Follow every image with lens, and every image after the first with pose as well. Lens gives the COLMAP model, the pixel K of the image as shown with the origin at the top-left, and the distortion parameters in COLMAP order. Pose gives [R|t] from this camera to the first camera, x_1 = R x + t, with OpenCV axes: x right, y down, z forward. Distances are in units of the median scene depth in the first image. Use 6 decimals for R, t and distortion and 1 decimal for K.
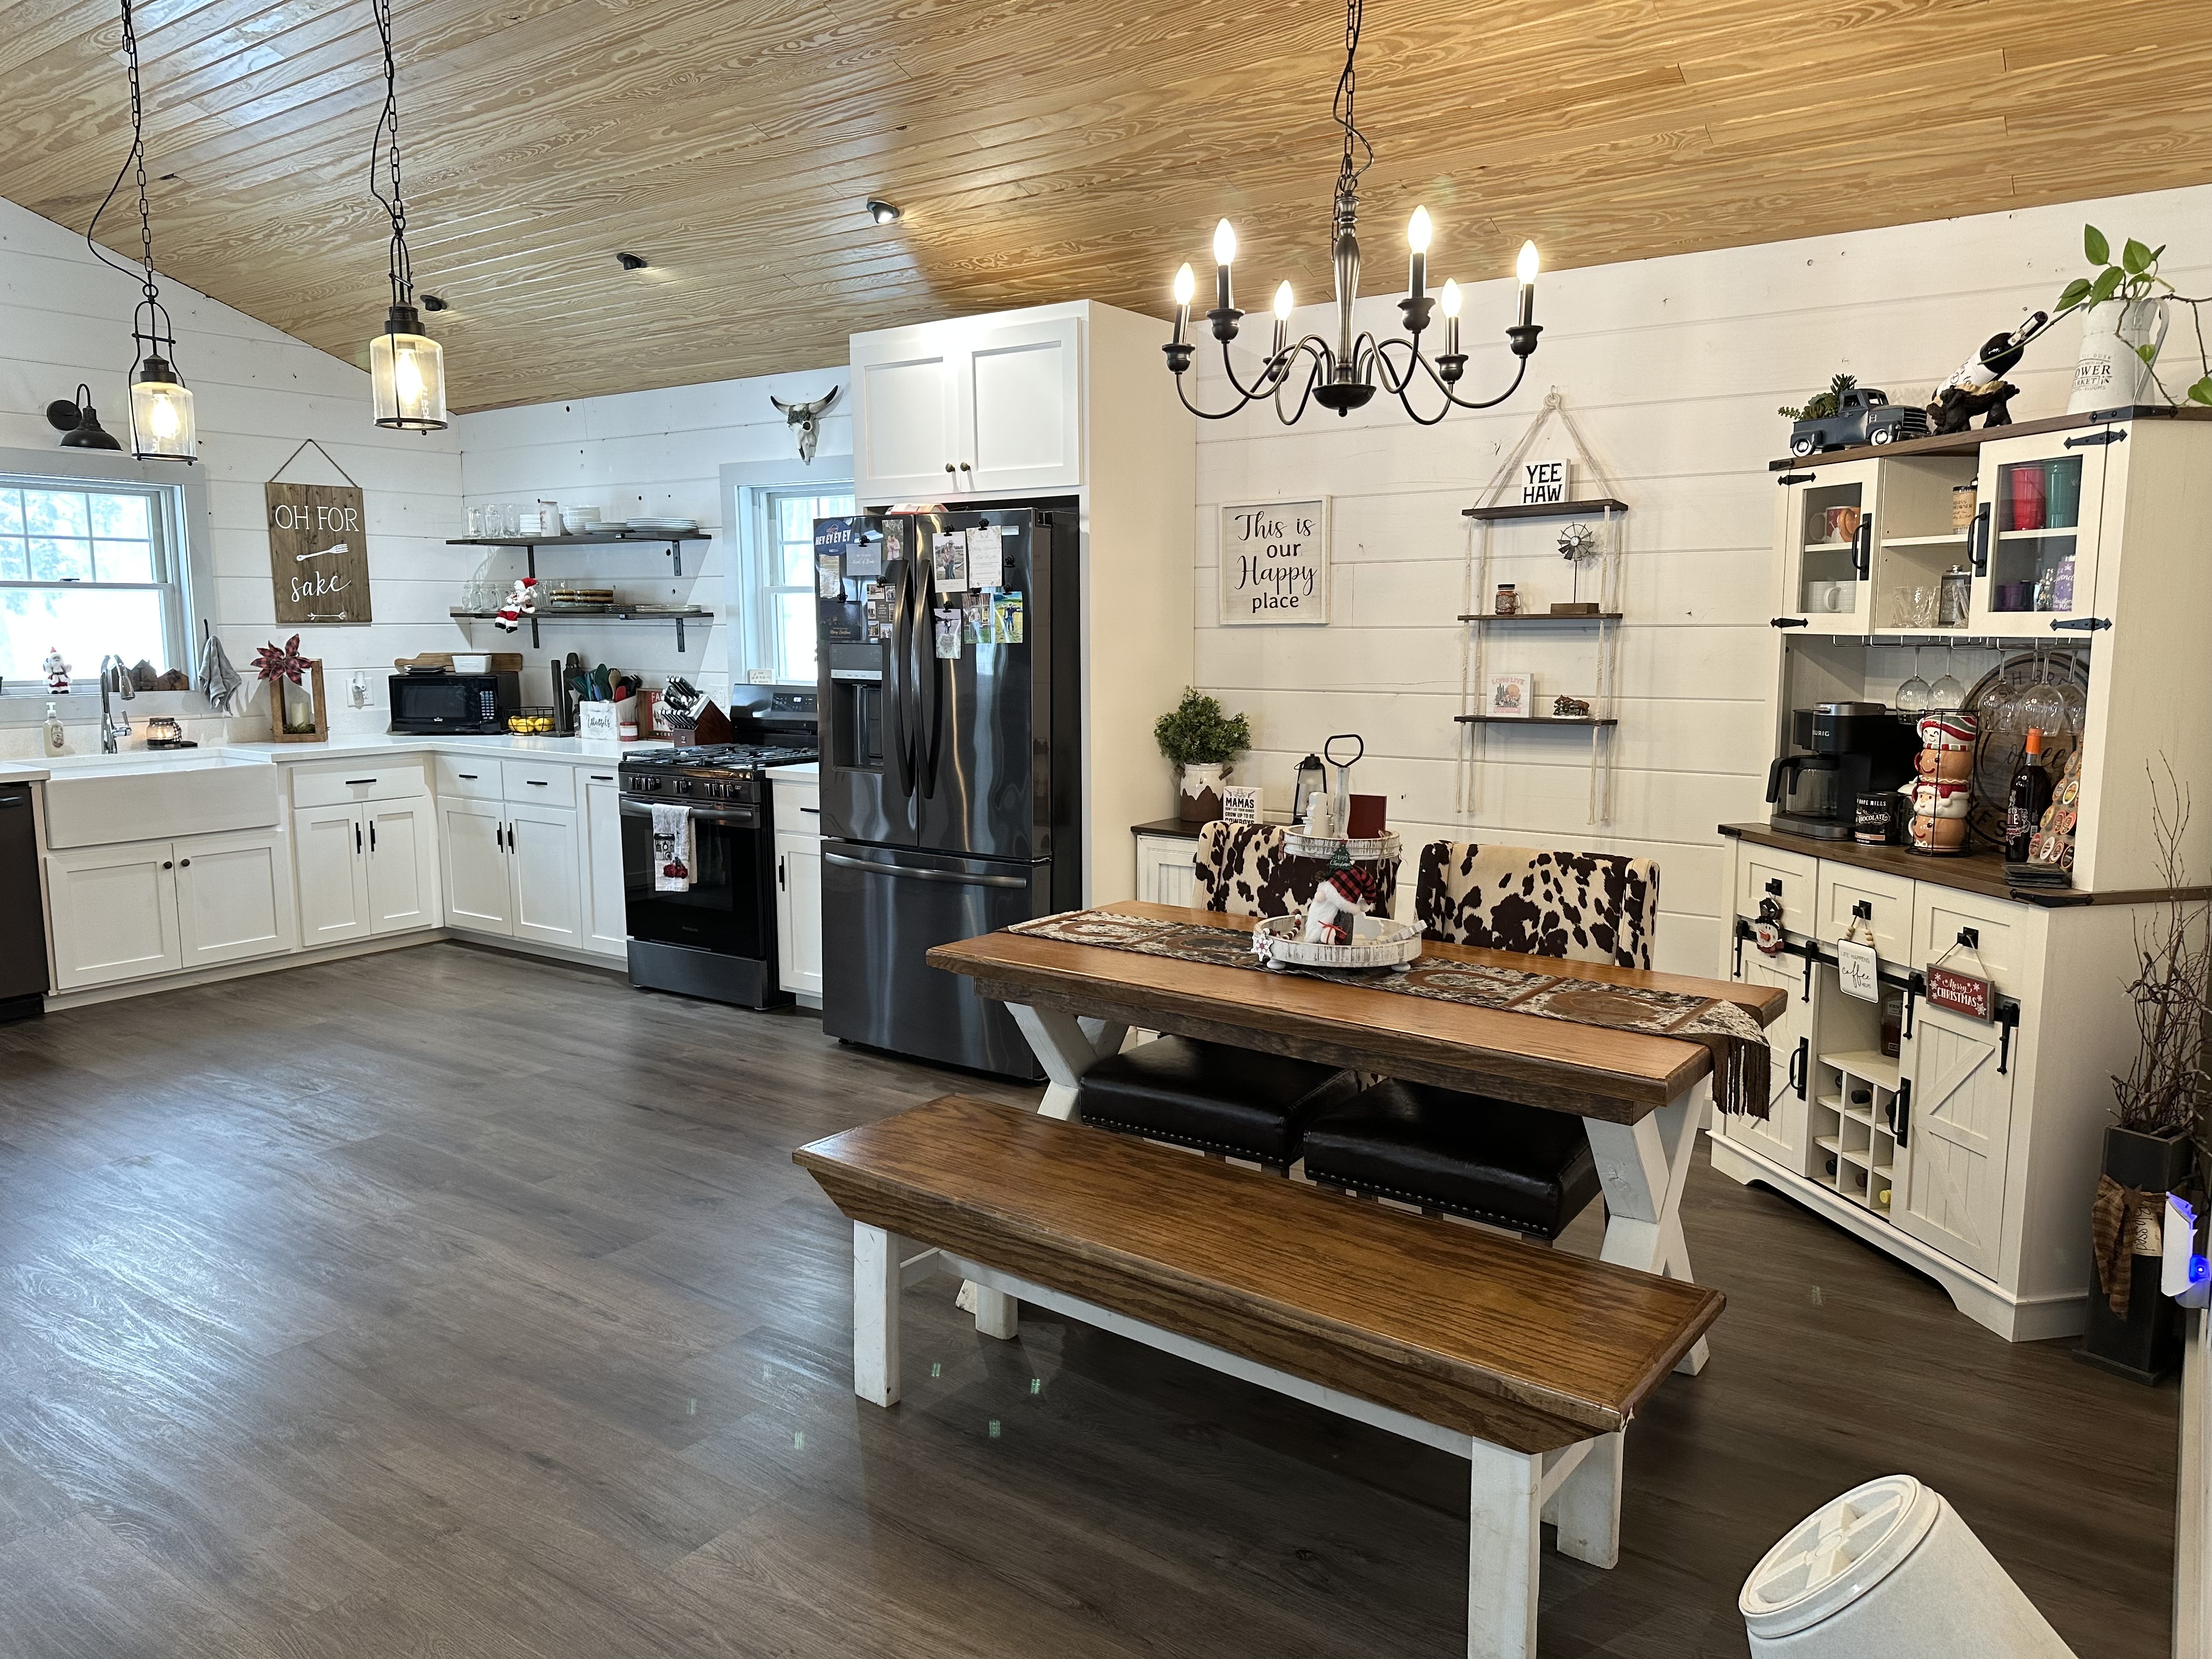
lens RADIAL K [[1540.9, 0, 1093.6], [0, 1540.9, 828.4], [0, 0, 1]] dist [0.058527, -0.046224]
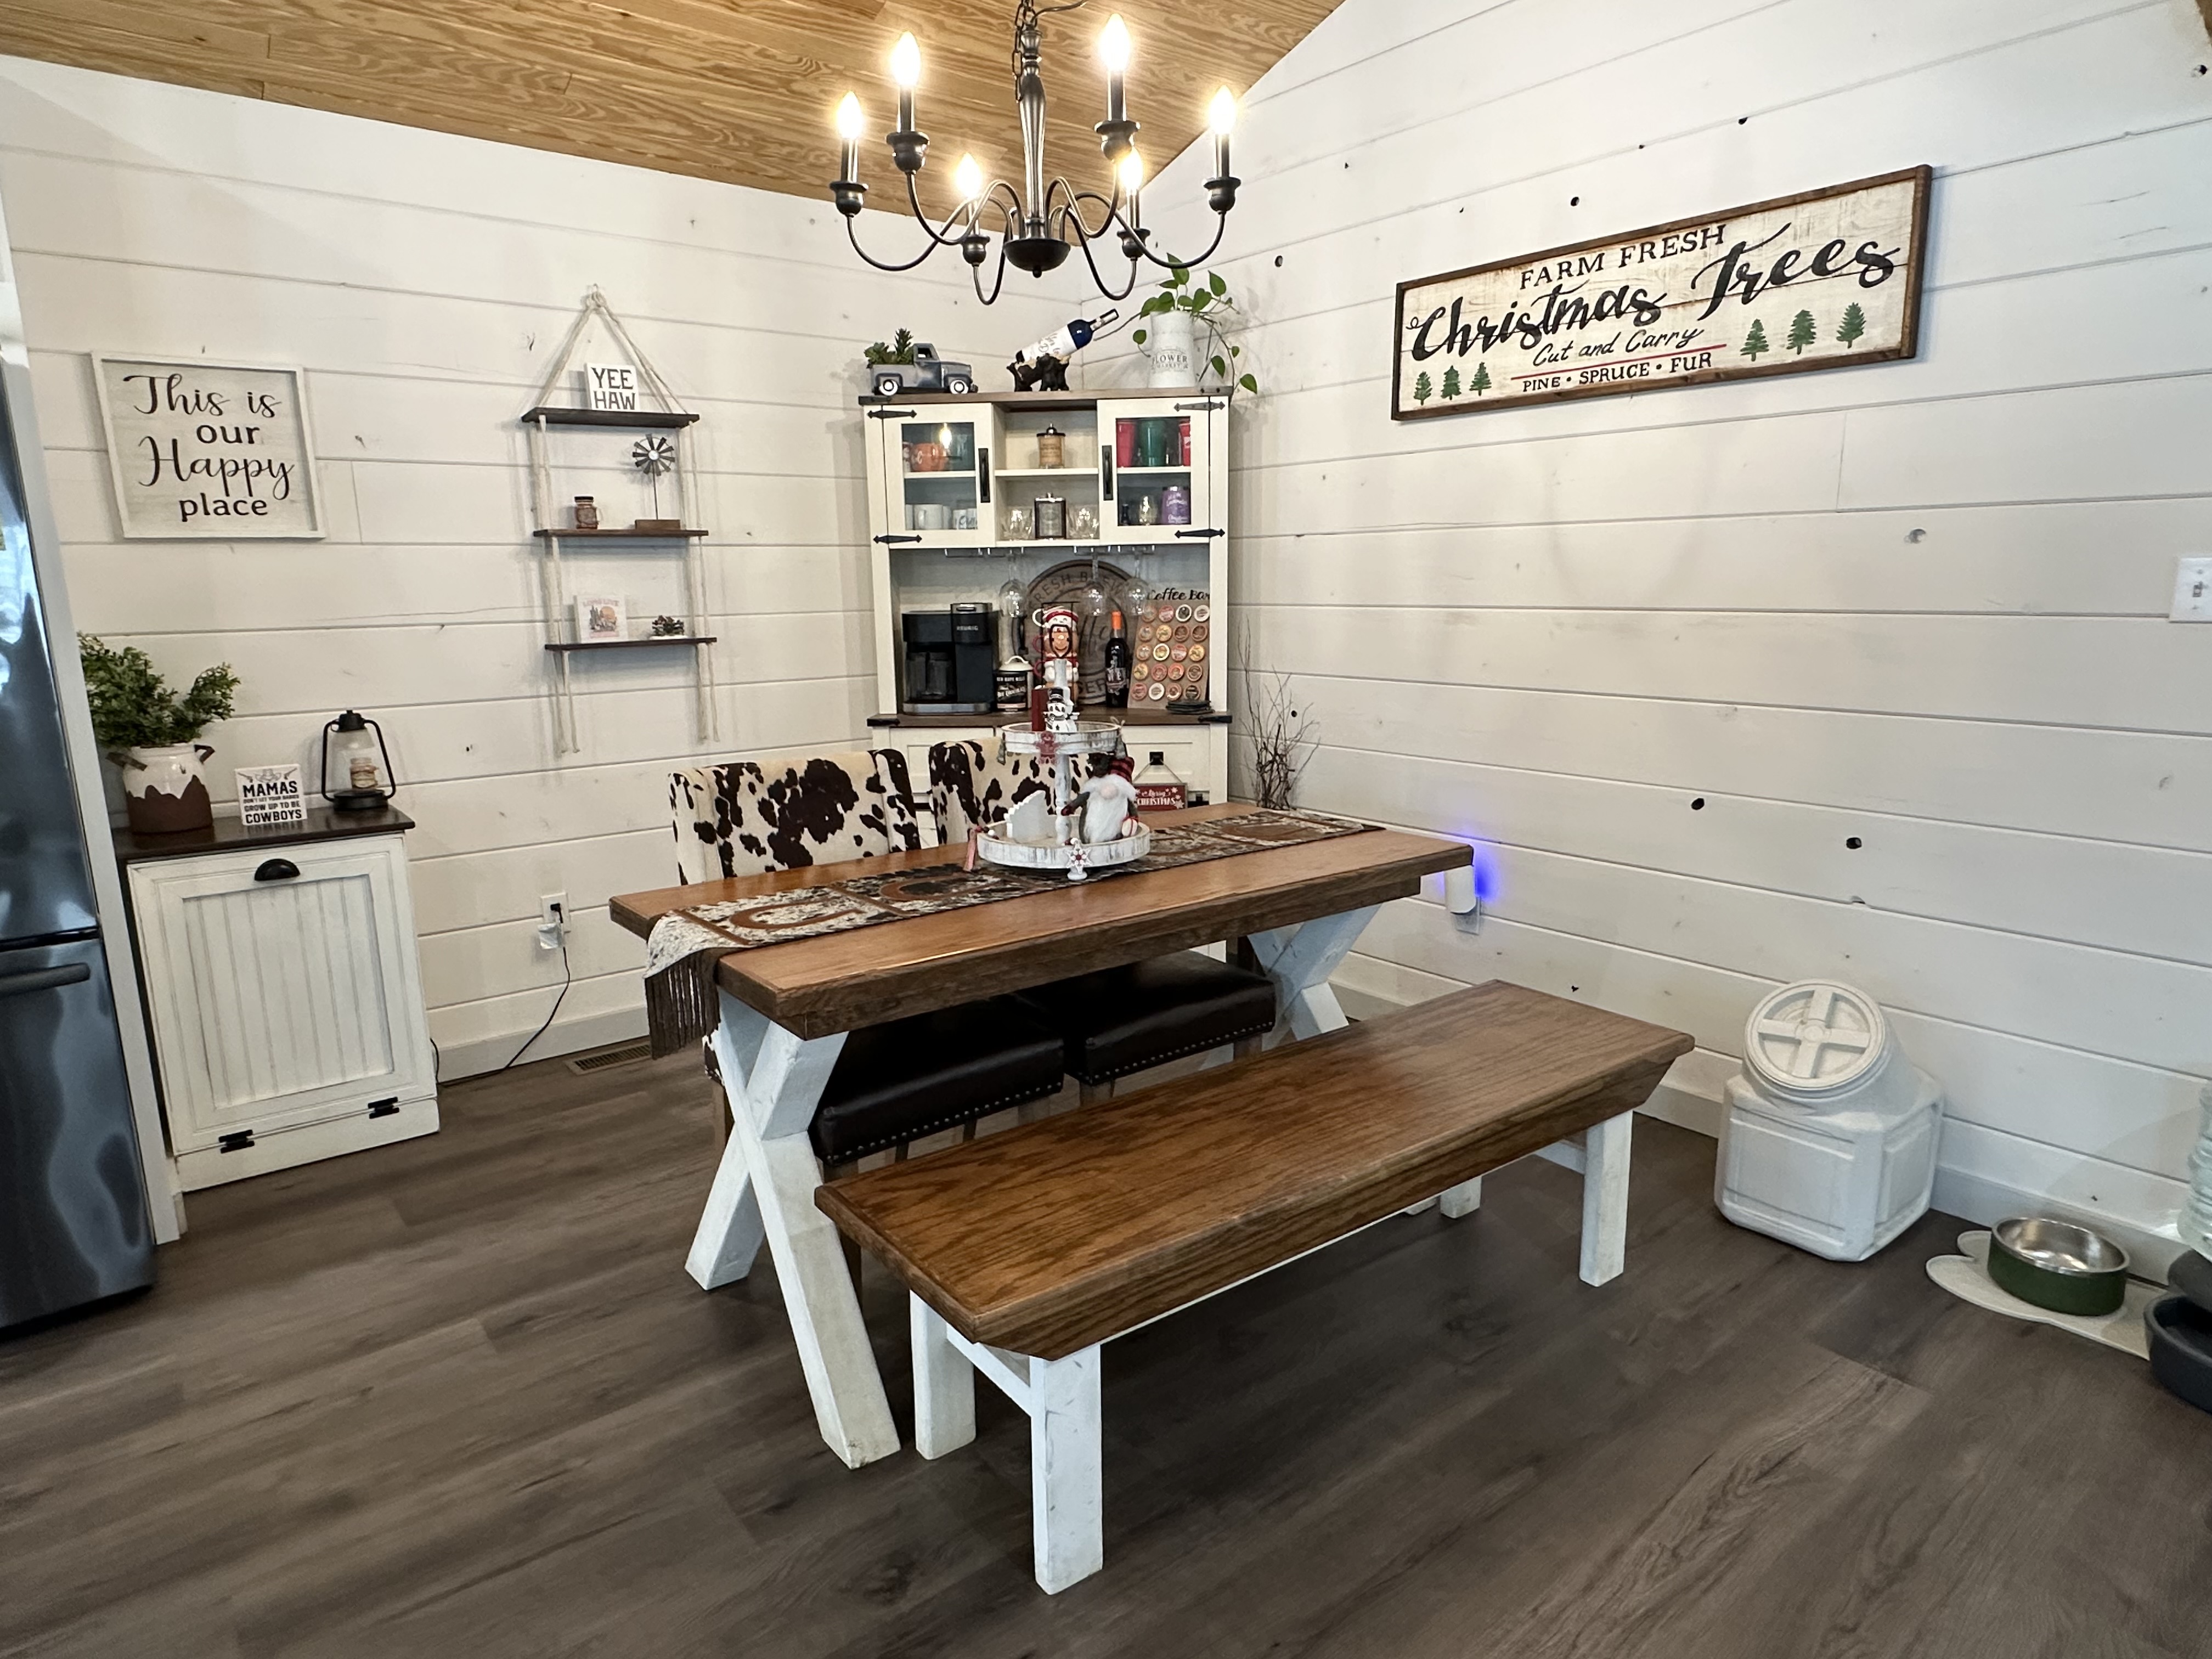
lens RADIAL K [[1285.7, 0, 1104.5], [0, 1285.7, 840.9], [0, 0, 1]] dist [-0.008716, 0.002749]
pose [[0.268869, -0.193344, 0.943572, -0.359937], [0.145196, 0.976587, 0.158735, -0.030976], [-0.952170, 0.094324, 0.290647, 0.452346]]
